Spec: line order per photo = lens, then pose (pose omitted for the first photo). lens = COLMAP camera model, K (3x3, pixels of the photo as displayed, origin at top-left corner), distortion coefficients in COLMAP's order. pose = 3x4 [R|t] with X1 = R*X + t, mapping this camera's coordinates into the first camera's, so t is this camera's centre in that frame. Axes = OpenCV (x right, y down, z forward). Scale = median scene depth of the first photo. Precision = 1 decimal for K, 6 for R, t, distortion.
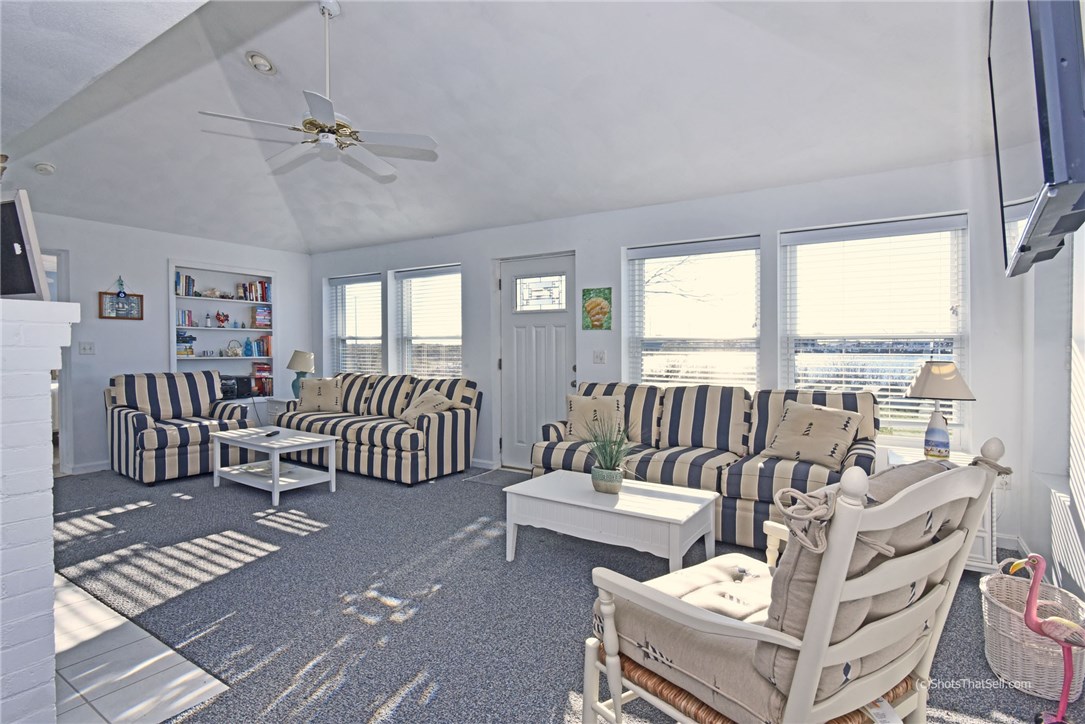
lens RADIAL K [[547.9, 0, 538.9], [0, 547.9, 359.7], [0, 0, 1]] dist [-0.011699, -0.002695]
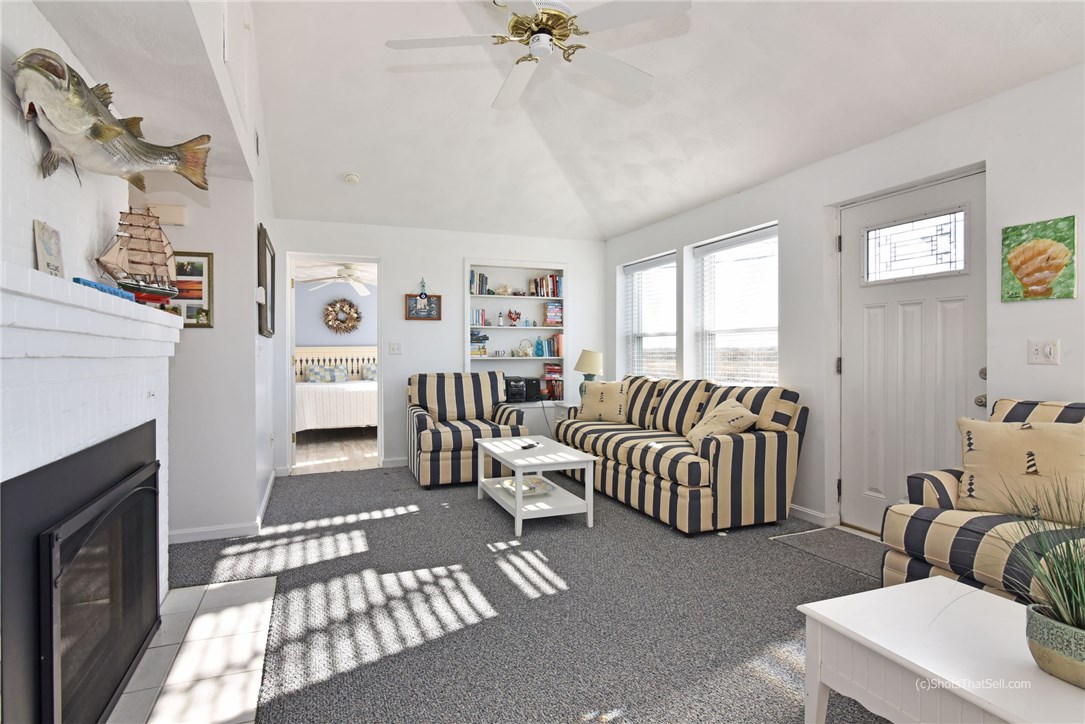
lens RADIAL K [[578.0, 0, 528.2], [0, 578.0, 364.0], [0, 0, 1]] dist [-0.008335, 0.003003]
pose [[0.820513, 0.003835, -0.571616, 0.020099], [-0.004385, 0.999990, 0.000414, 0.008273], [0.571612, 0.002167, 0.820521, 0.255400]]
